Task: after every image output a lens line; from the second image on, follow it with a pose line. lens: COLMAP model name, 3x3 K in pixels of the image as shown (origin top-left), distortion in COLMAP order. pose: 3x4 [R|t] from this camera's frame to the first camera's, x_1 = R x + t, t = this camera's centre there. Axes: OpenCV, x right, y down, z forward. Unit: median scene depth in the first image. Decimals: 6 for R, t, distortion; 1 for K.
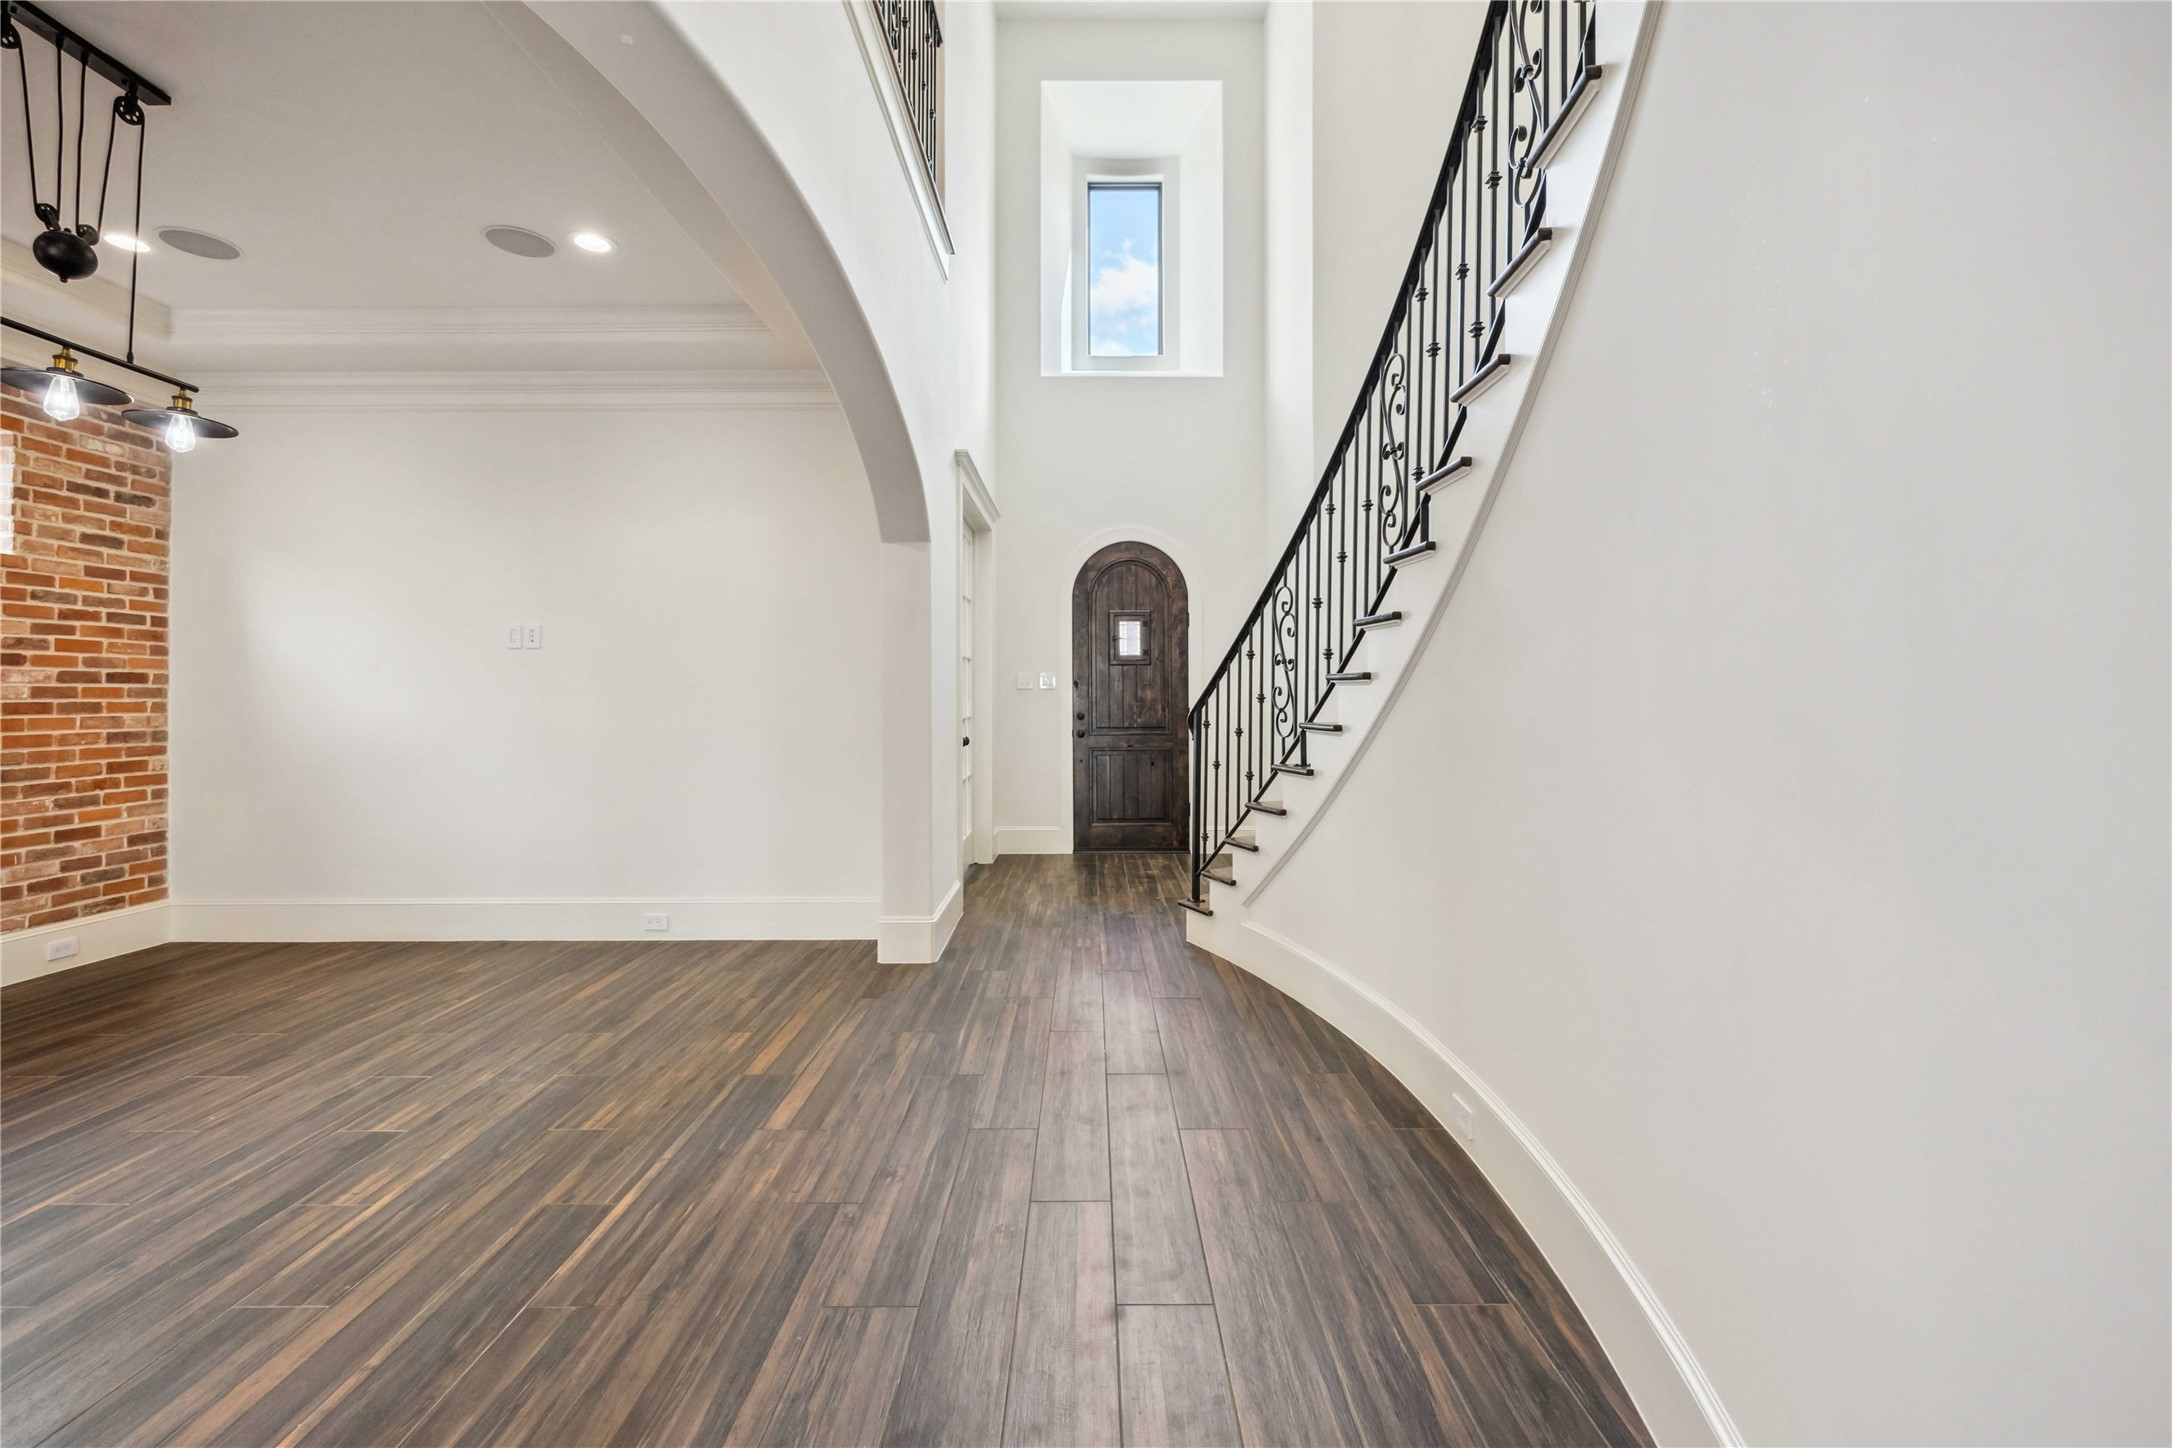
lens RADIAL K [[892.8, 0, 1079.4], [0, 892.8, 714.0], [0, 0, 1]] dist [0.000114, -0.000060]
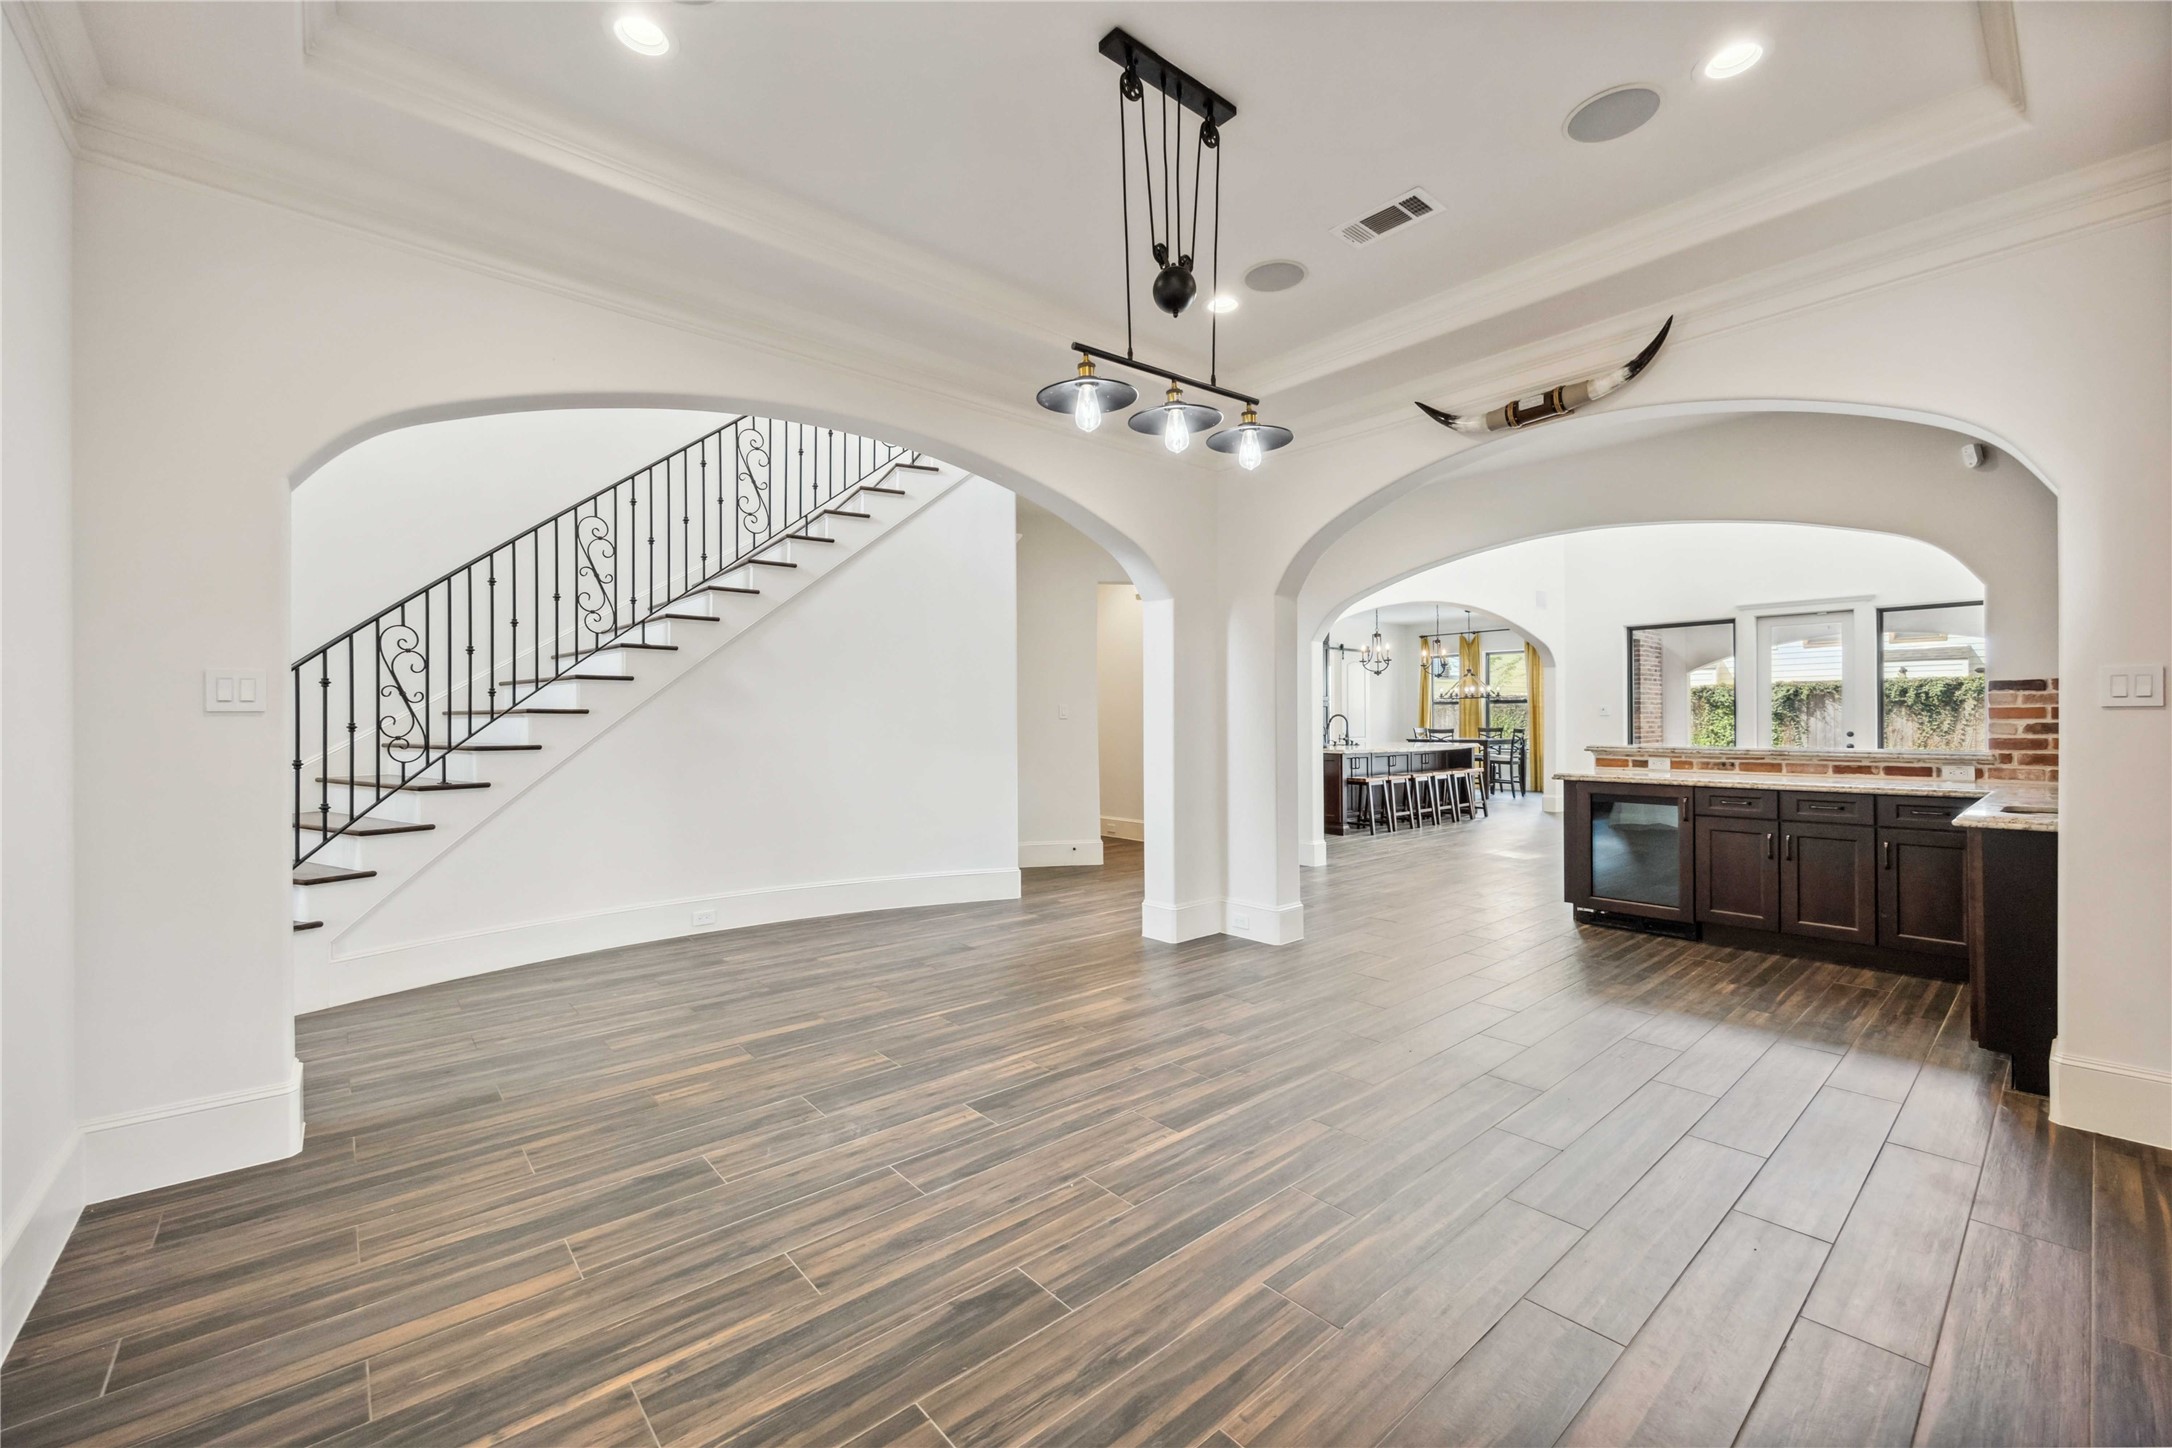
lens RADIAL K [[870.4, 0, 1091.8], [0, 870.4, 729.2], [0, 0, 1]] dist [-0.006410, 0.000165]
pose [[-0.656132, 0.001025, 0.754646, -1.044919], [0.022686, 0.999574, 0.018366, -0.011627], [-0.754305, 0.029170, -0.655875, 0.981131]]
